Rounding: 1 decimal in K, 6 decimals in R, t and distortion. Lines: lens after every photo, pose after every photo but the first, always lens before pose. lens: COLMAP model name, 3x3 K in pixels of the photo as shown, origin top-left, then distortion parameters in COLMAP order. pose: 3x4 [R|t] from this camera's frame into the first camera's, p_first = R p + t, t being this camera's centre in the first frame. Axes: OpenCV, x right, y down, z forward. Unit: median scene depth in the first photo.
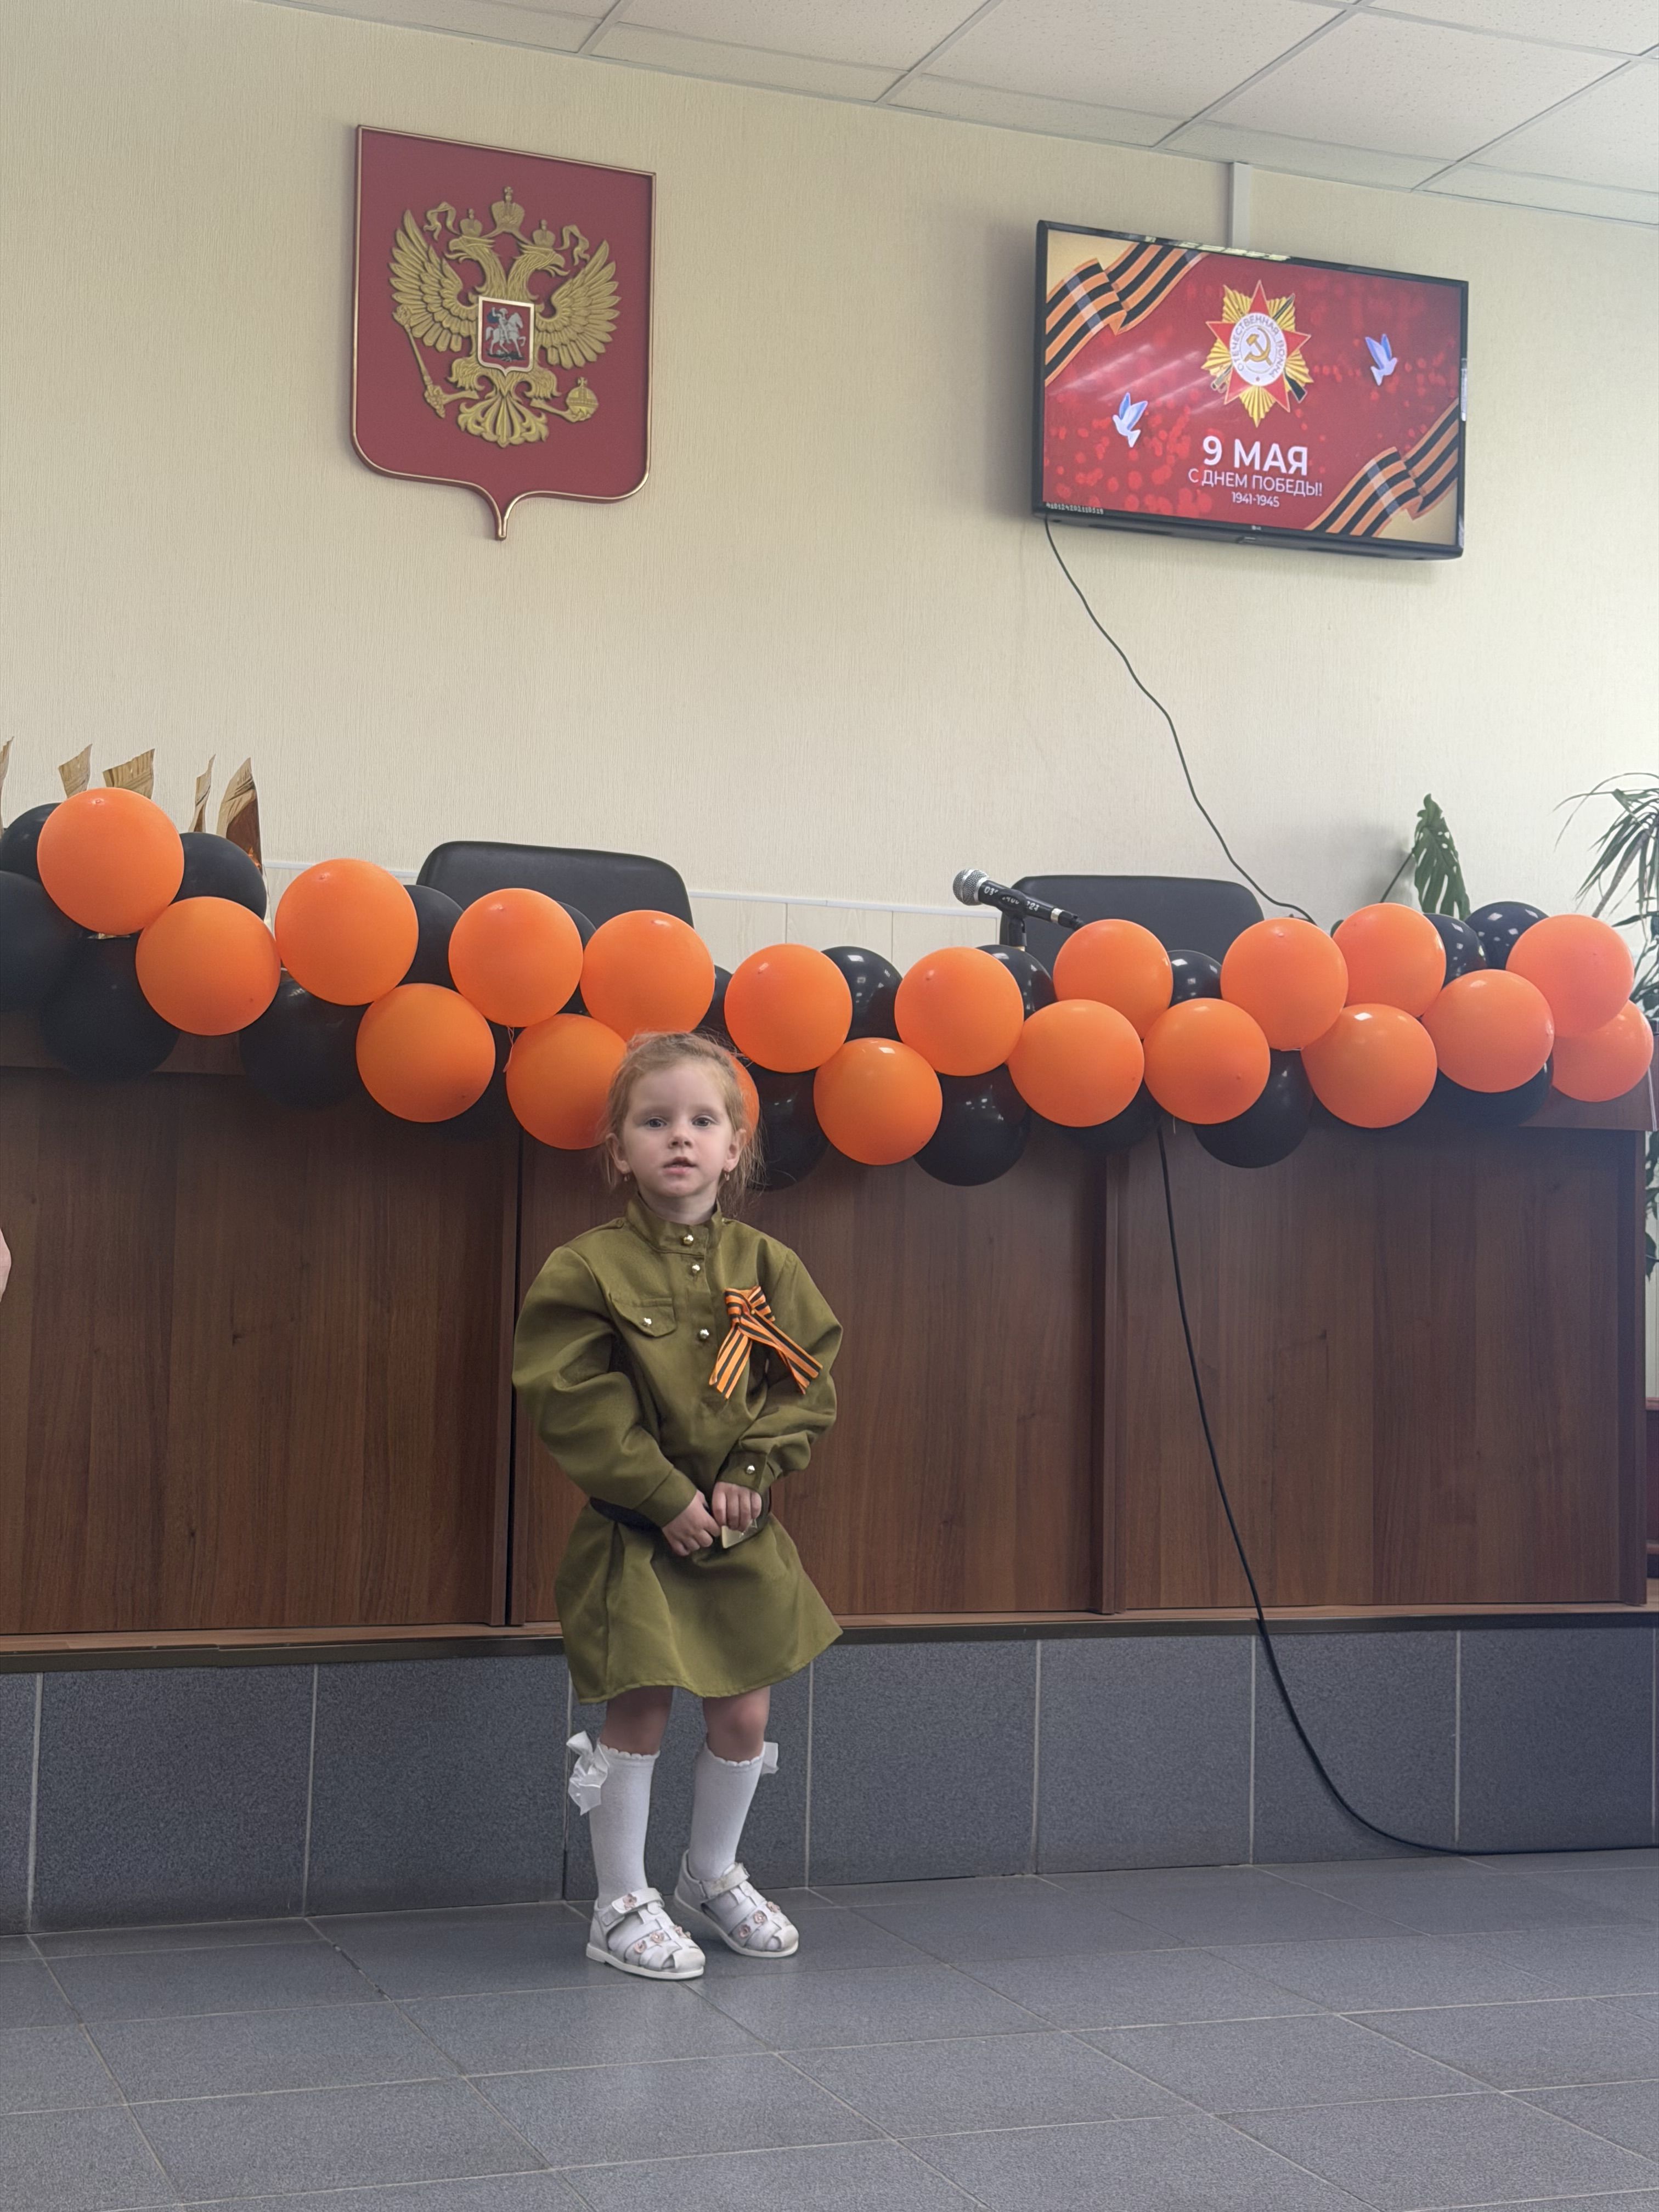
lens RADIAL K [[3114.5, 0, 834.4], [0, 3114.5, 1101.2], [0, 0, 1]] dist [0.131167, 0.000000]
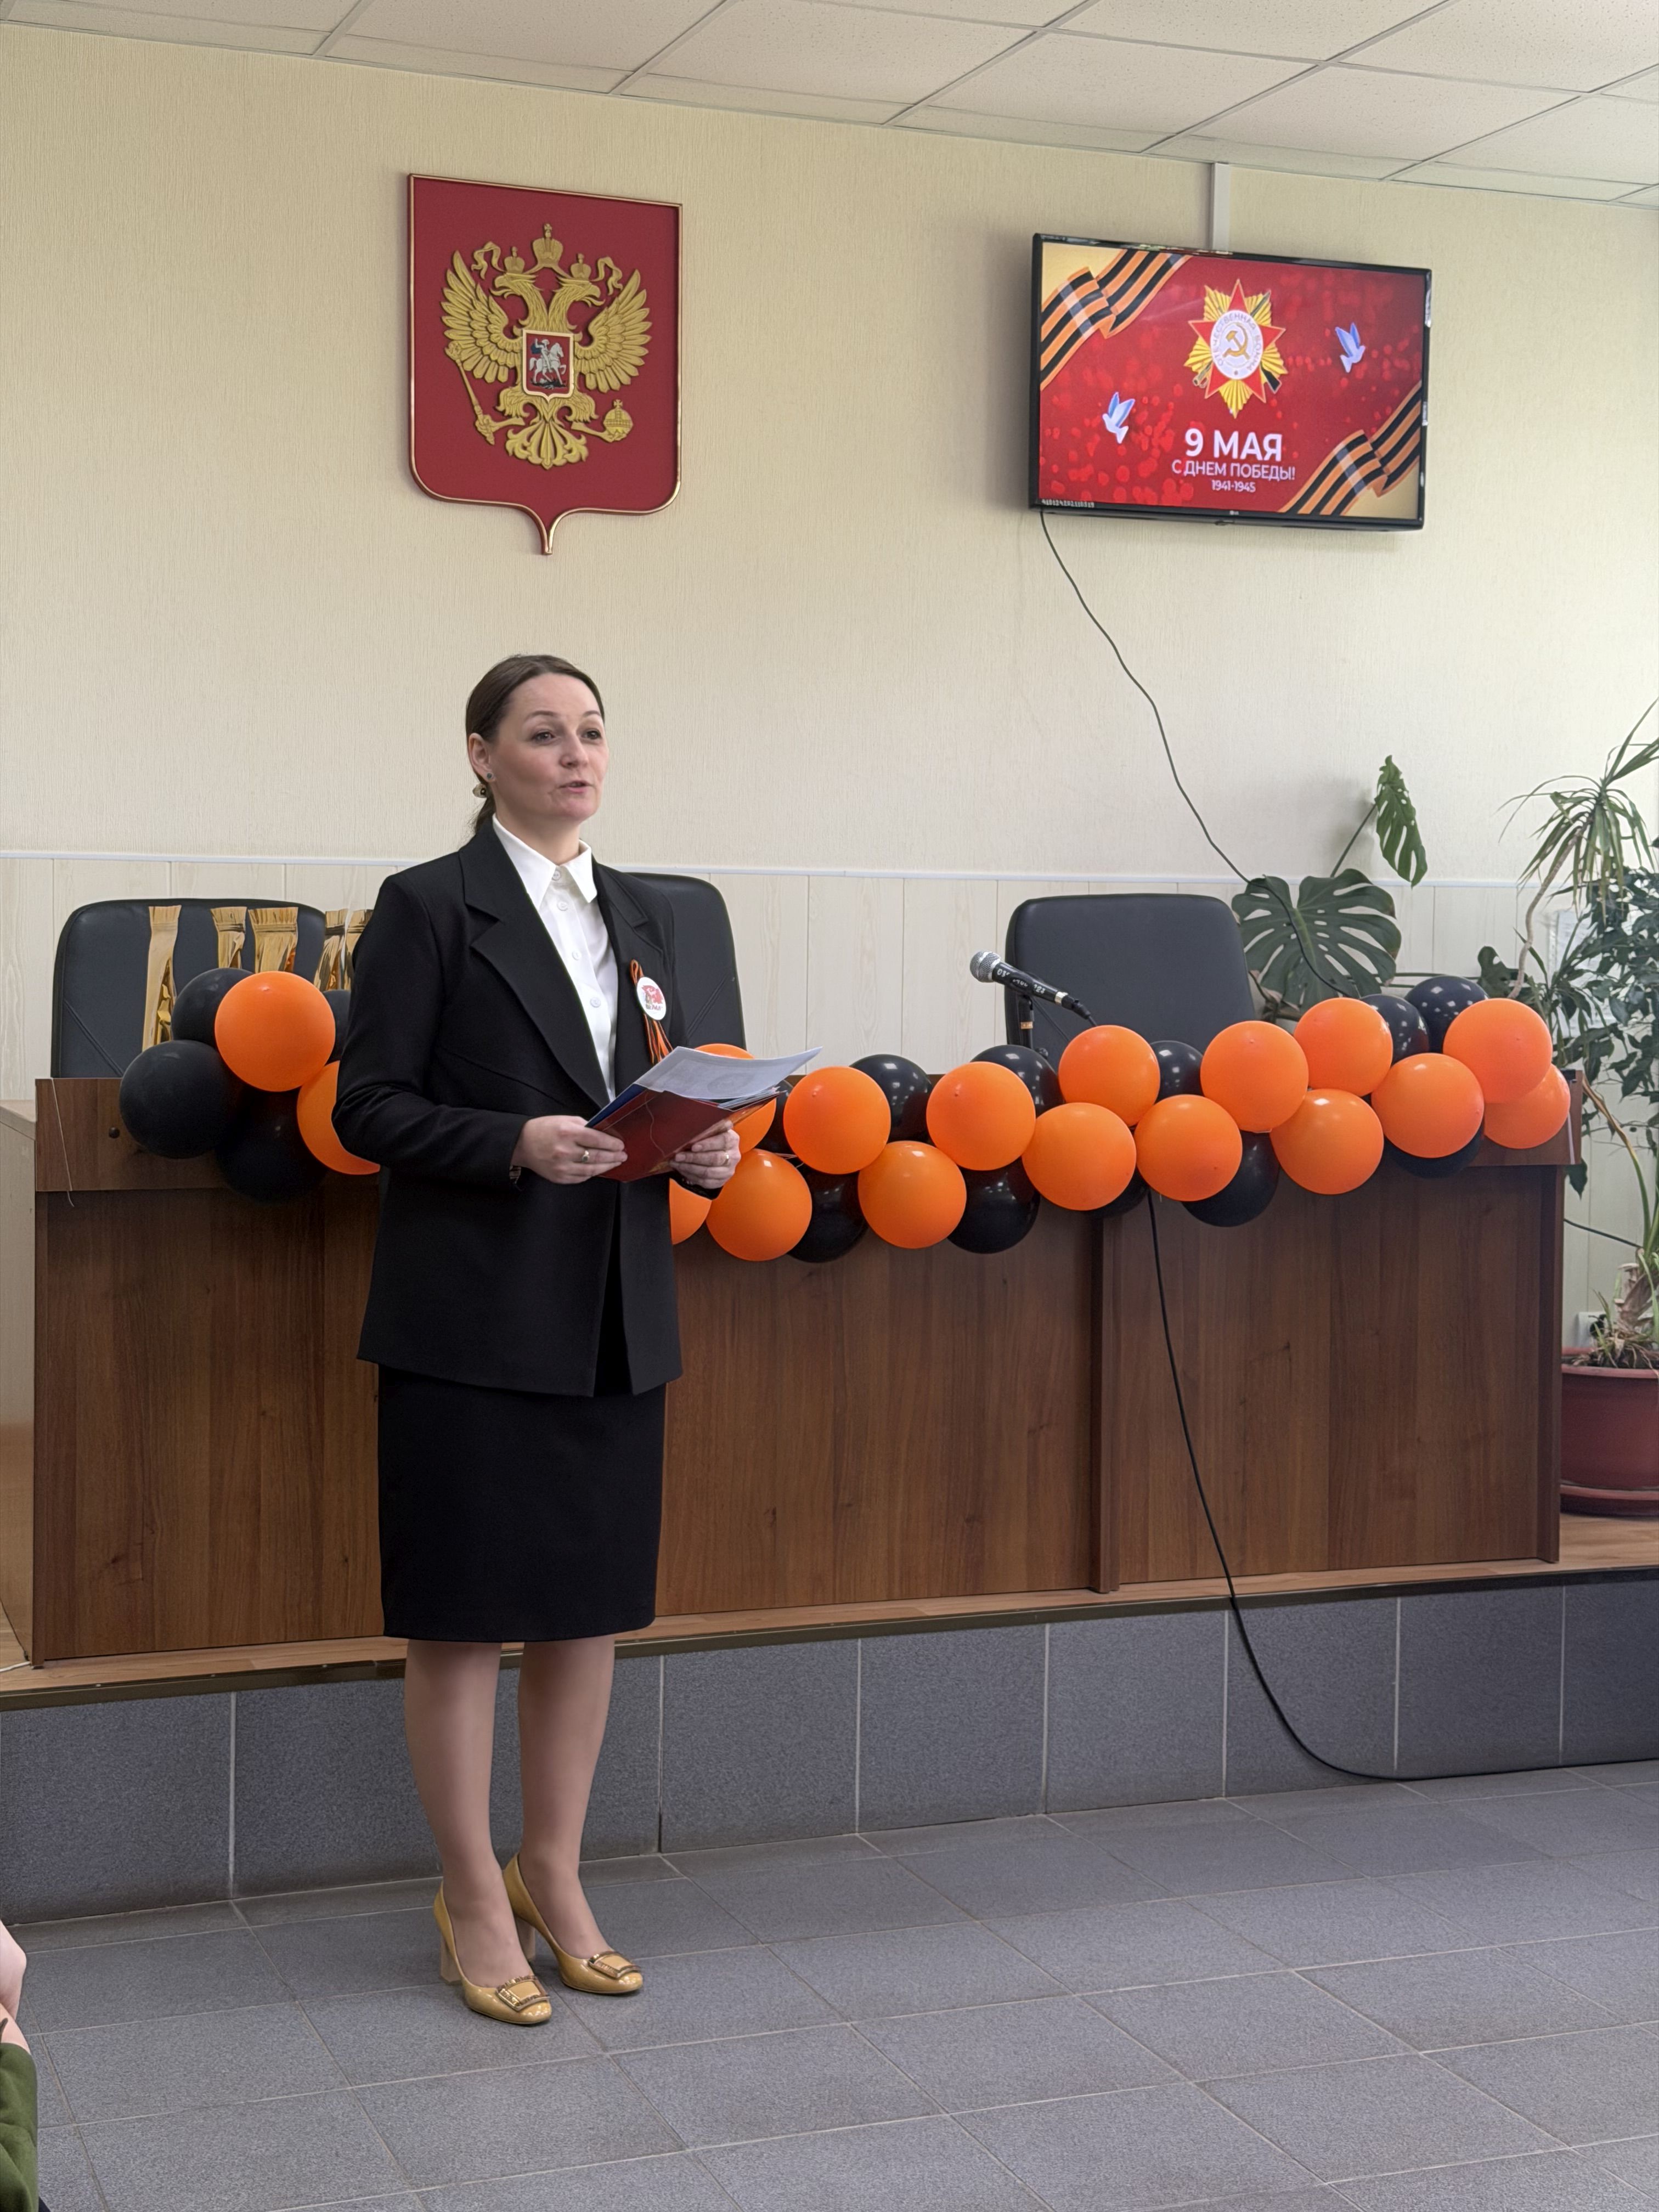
lens RADIAL K [[3114.5, 0, 837.7], [0, 3114.5, 1103.9], [0, 0, 1]] dist [0.131167, 0.000000]
pose [[0.999920, -0.009384, 0.008430, -0.015607], [0.008444, 0.994398, 0.105365, -0.102930], [-0.009372, -0.105285, 0.994398, -0.113151]]
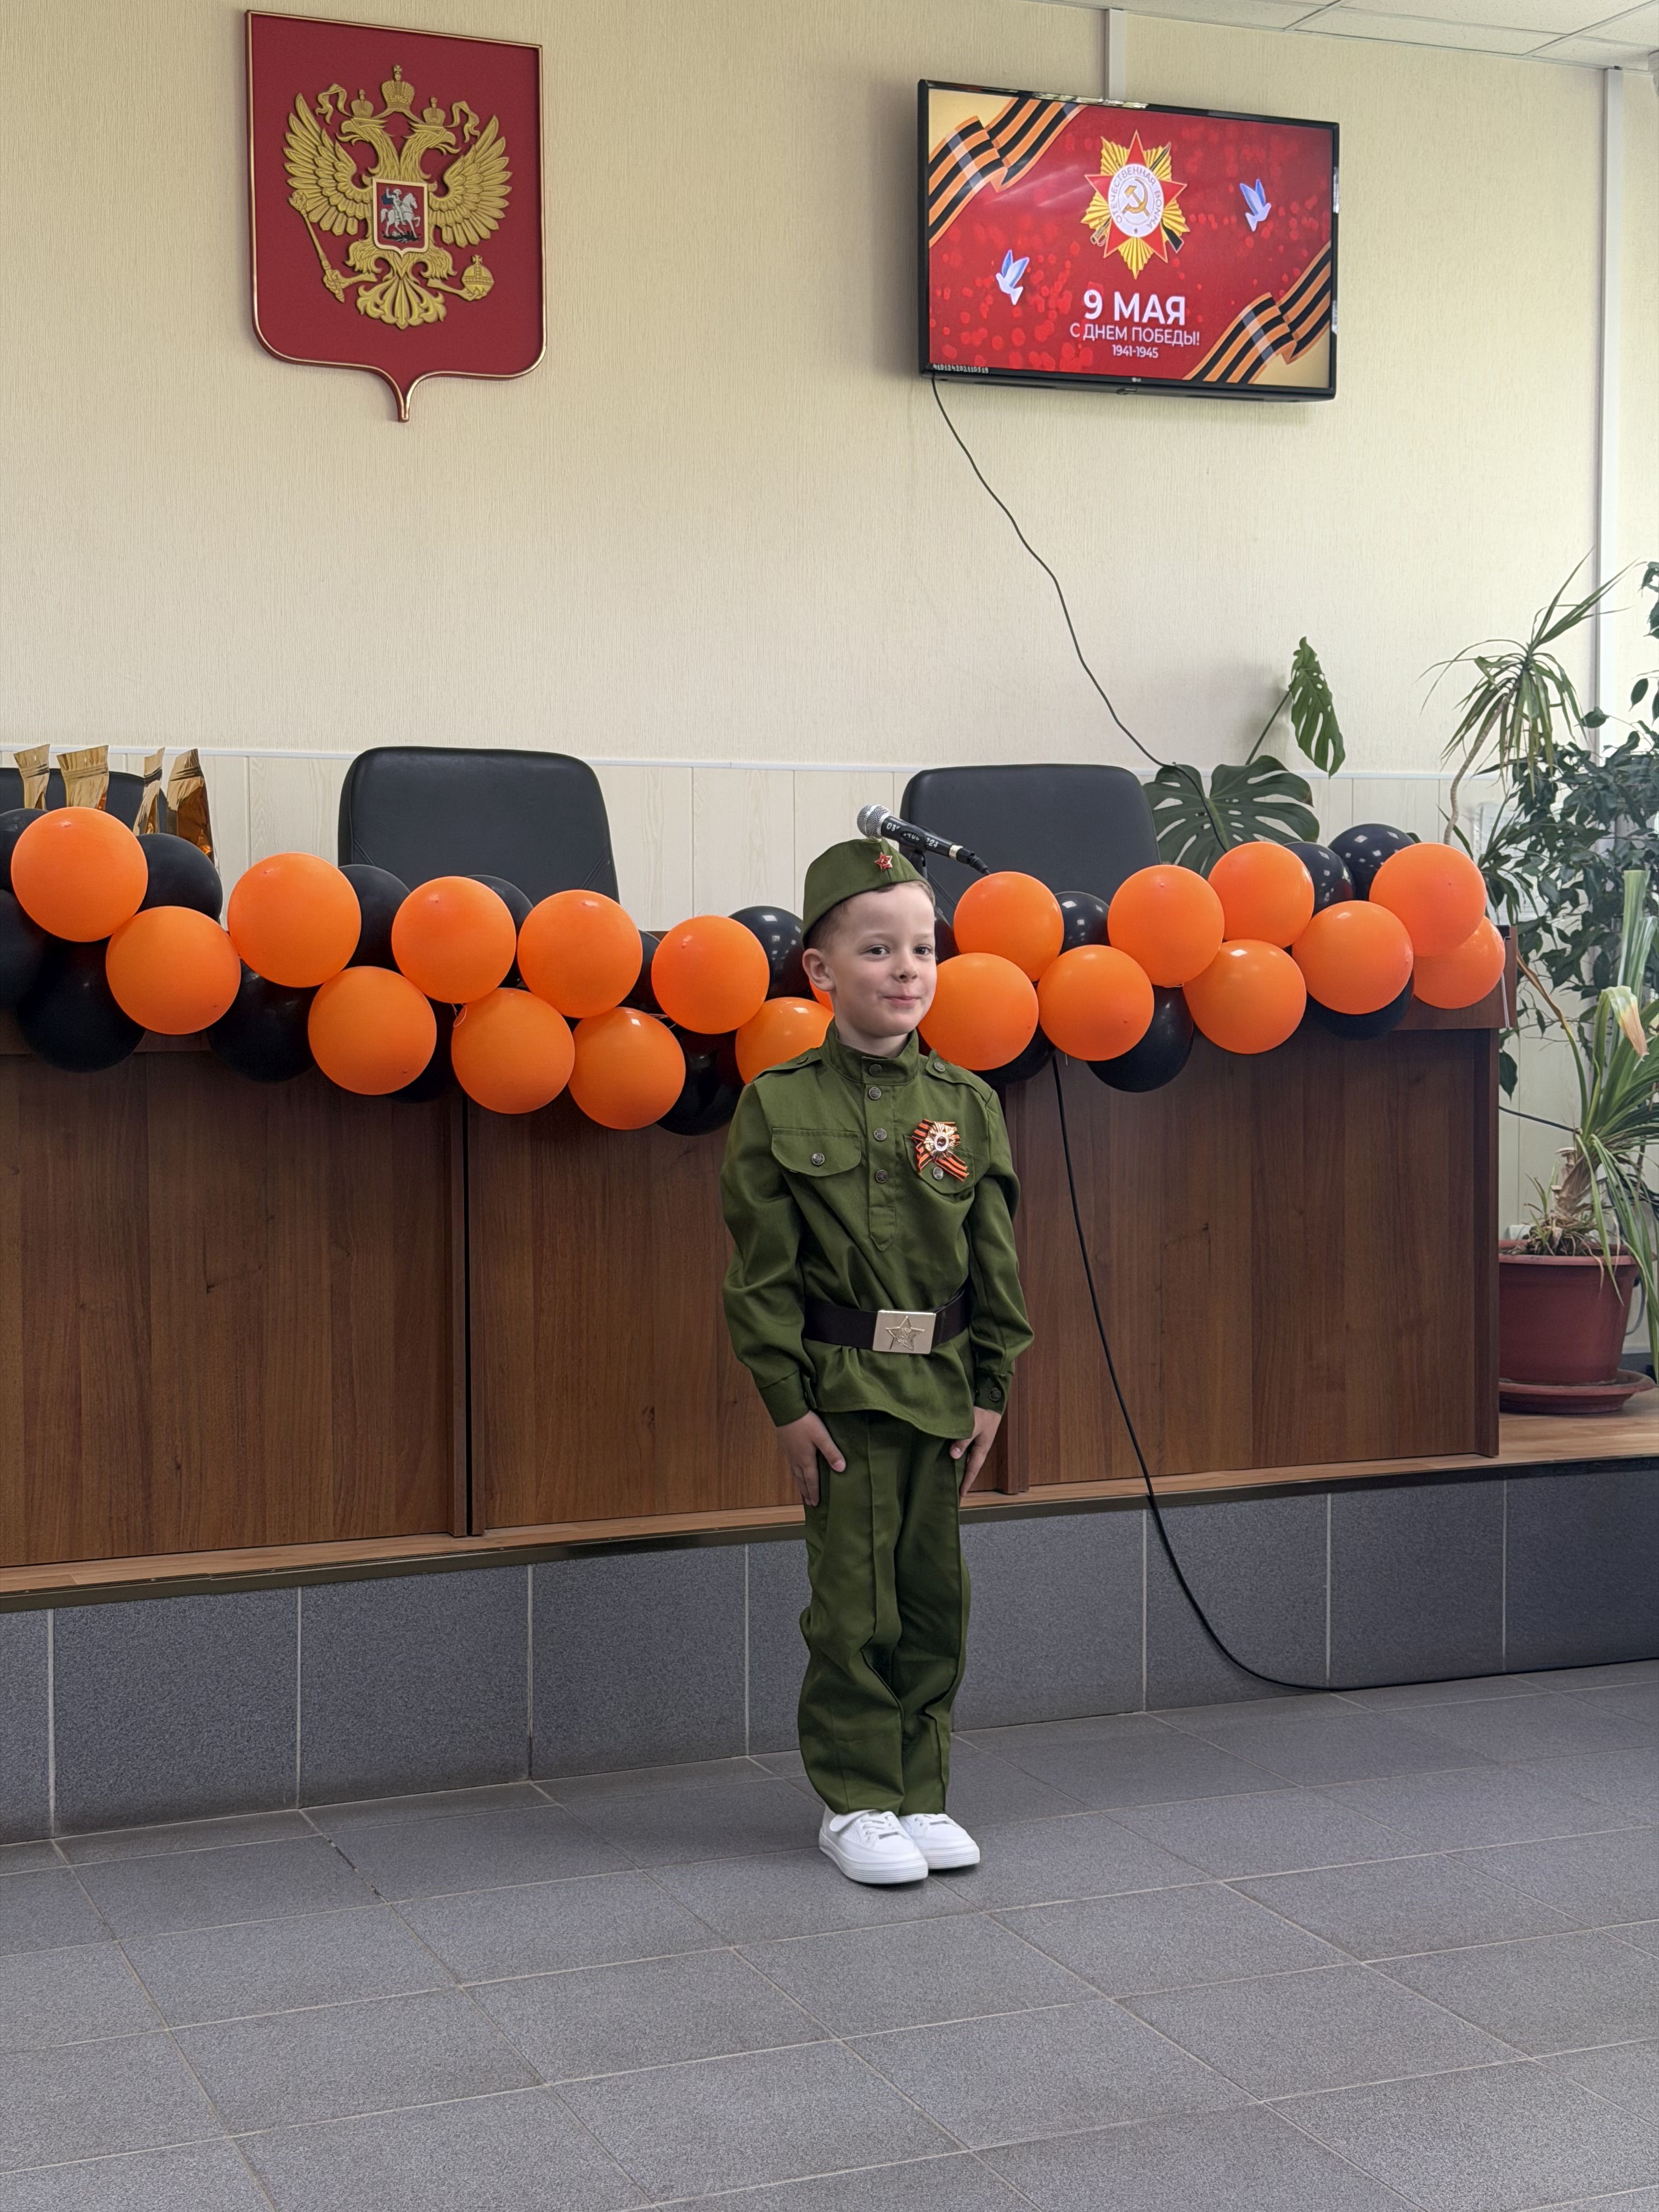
lens RADIAL K [[3114.5, 0, 826.7], [0, 3114.5, 1107.2], [0, 0, 1]] dist [0.131167, 0.000000]
pose [[0.999174, -0.026463, 0.030833, -0.005769], [0.023026, 0.993997, 0.106960, -0.063106], [-0.033478, -0.106161, 0.993785, -0.051890]]
